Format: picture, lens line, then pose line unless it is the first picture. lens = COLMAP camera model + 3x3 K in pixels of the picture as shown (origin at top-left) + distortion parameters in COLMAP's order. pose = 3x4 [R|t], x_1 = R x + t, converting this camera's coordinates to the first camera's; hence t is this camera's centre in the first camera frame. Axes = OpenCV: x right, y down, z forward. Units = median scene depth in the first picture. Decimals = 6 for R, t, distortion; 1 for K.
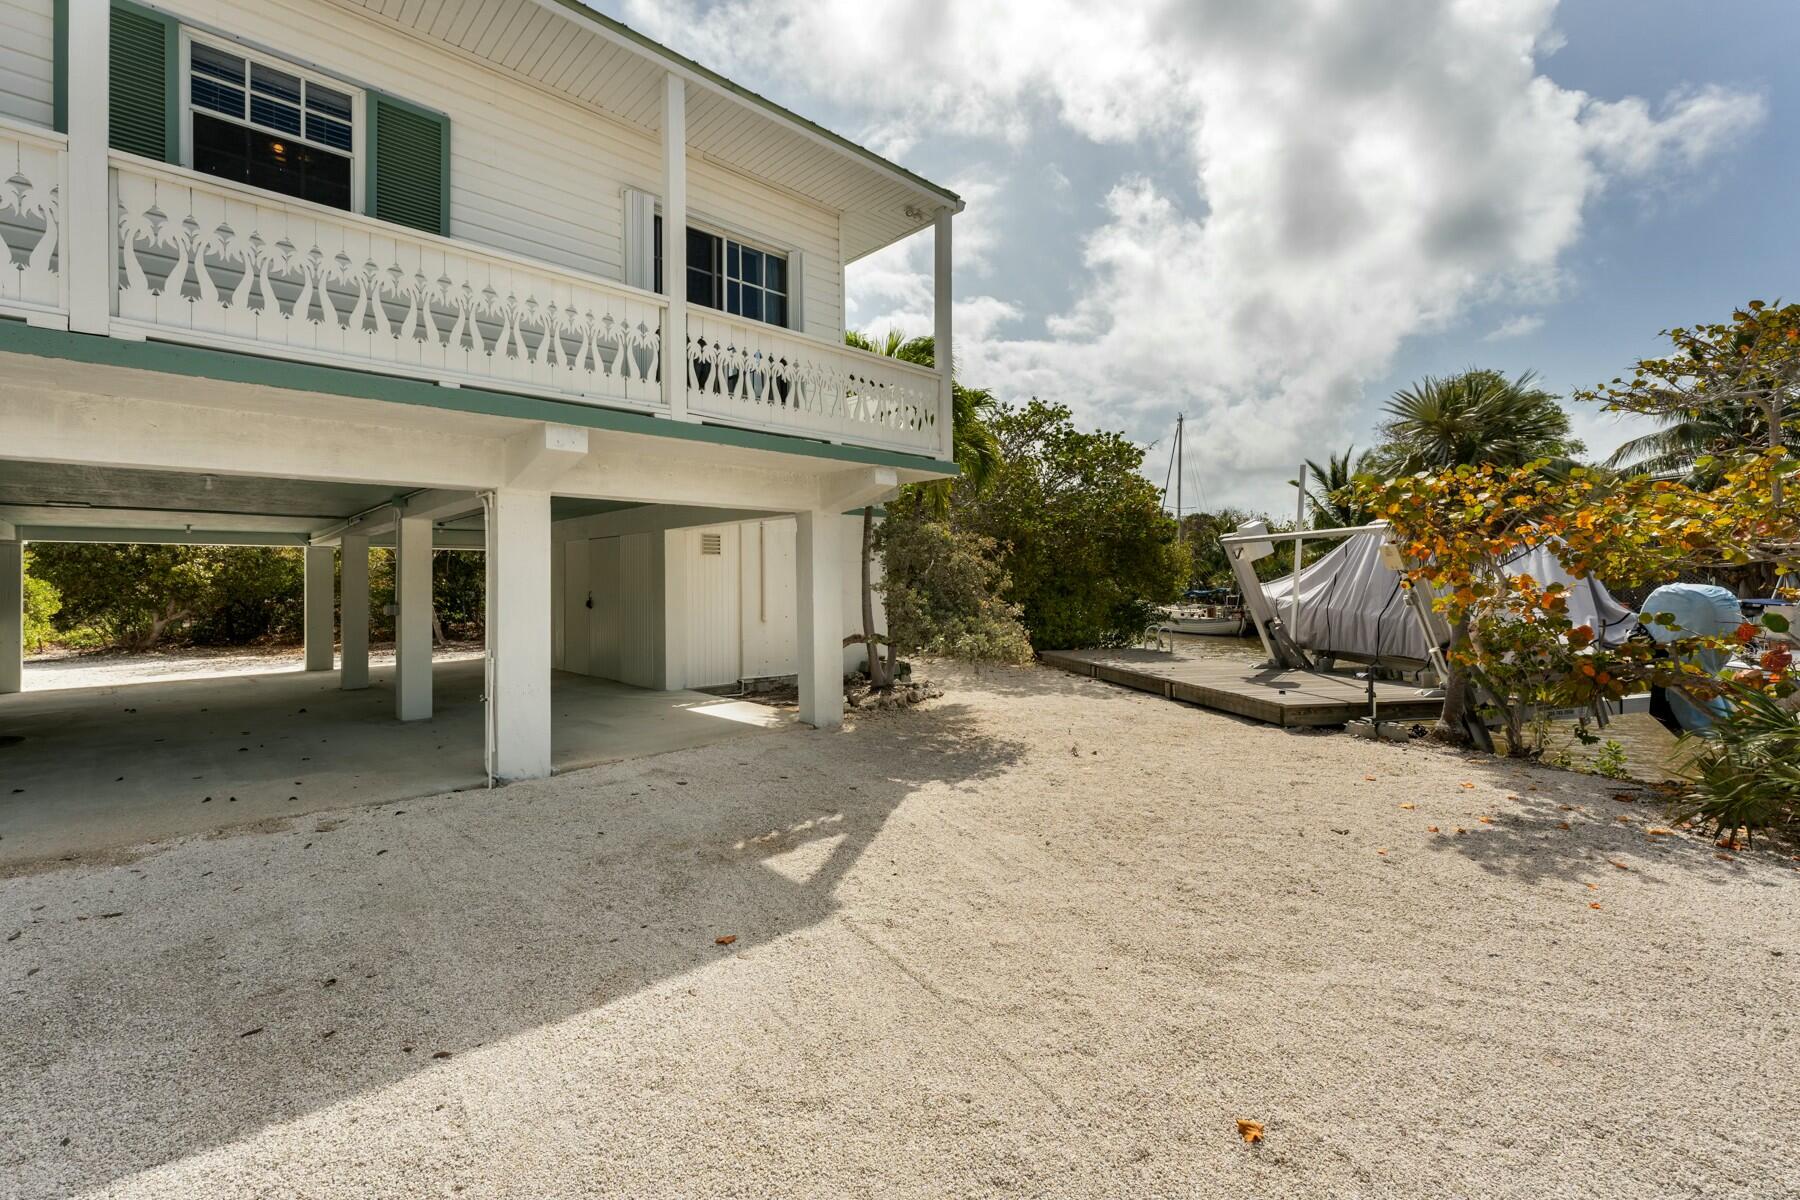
lens RADIAL K [[777.3, 0, 954.5], [0, 777.3, 557.2], [0, 0, 1]] dist [0.001888, 0.000085]
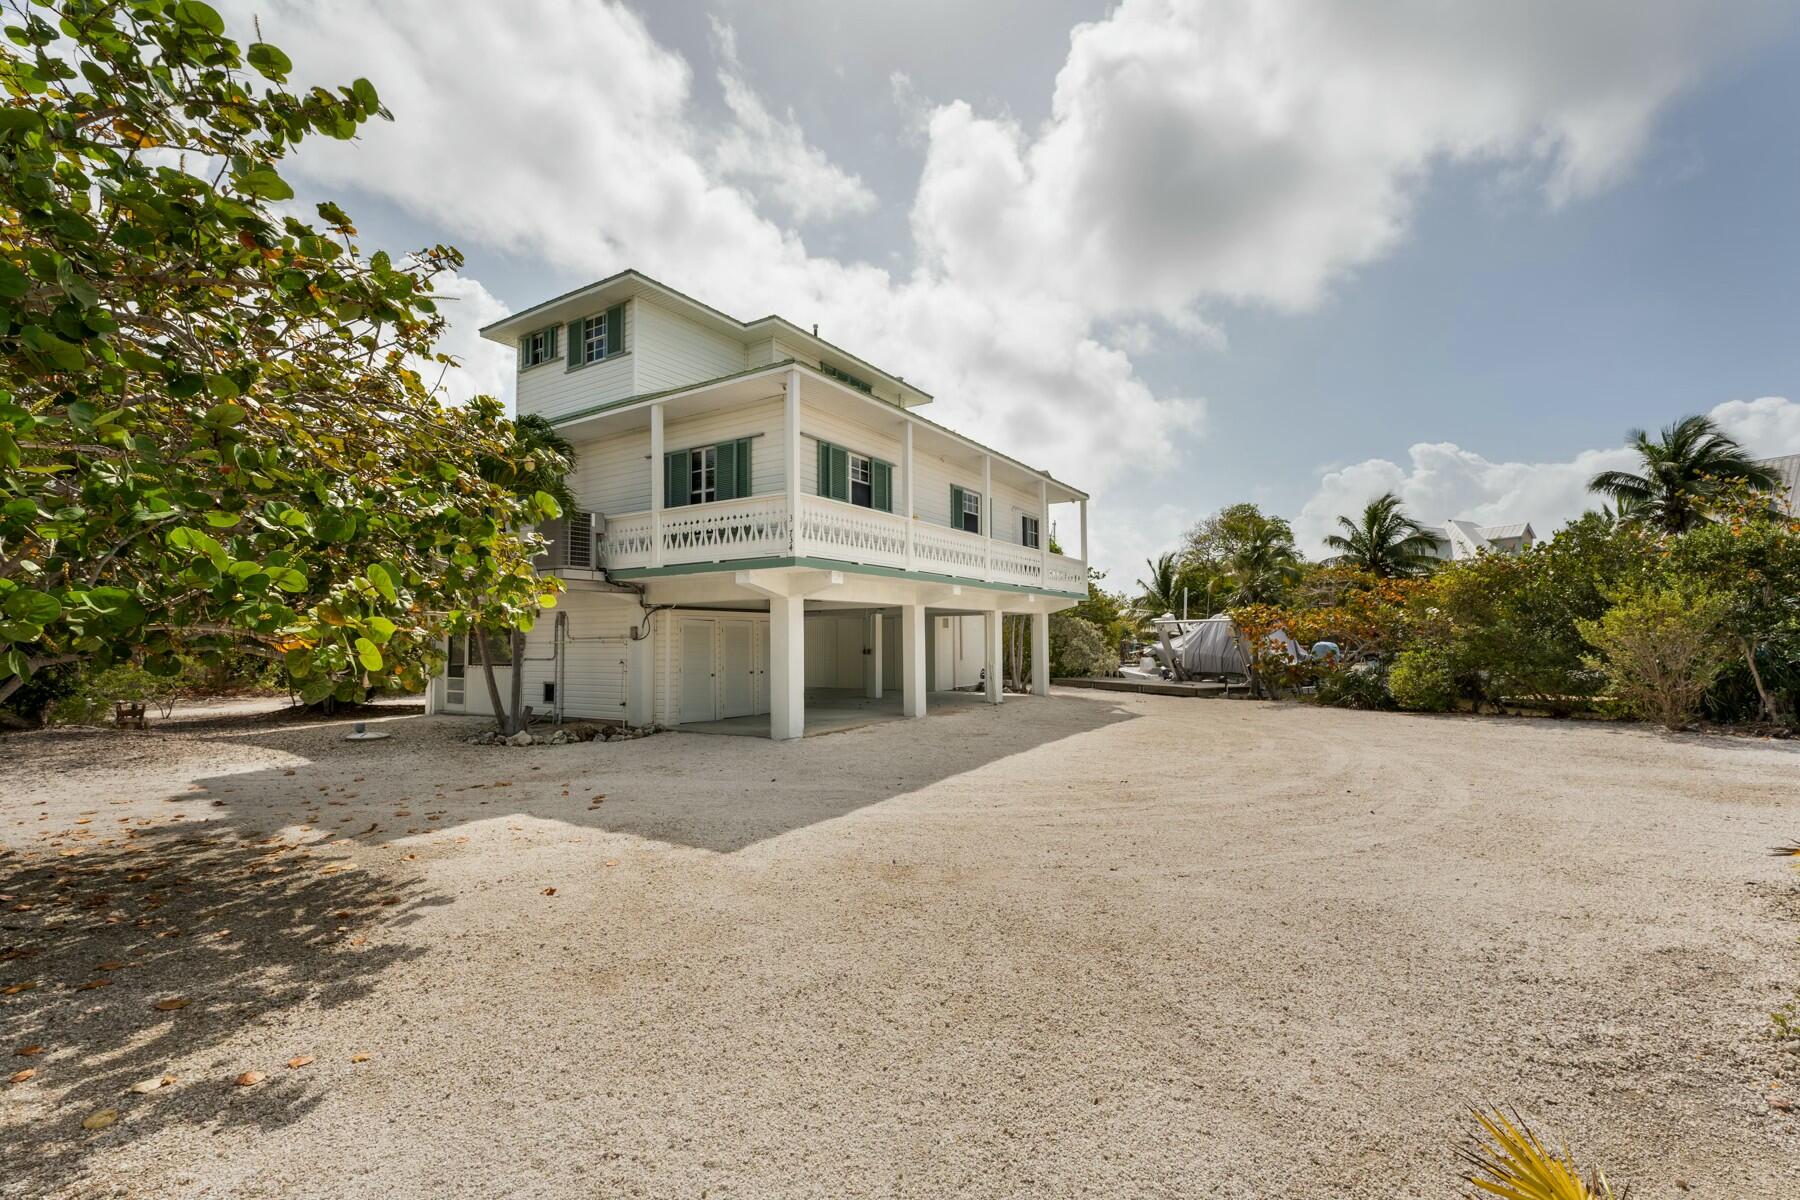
lens RADIAL K [[777.3, 0, 893.5], [0, 777.3, 603.4], [0, 0, 1]] dist [0.001888, 0.000085]
pose [[0.982340, 0.000961, 0.187100, -1.230846], [0.008083, 0.998835, -0.047569, 0.013975], [-0.186928, 0.048241, 0.981188, -1.619200]]
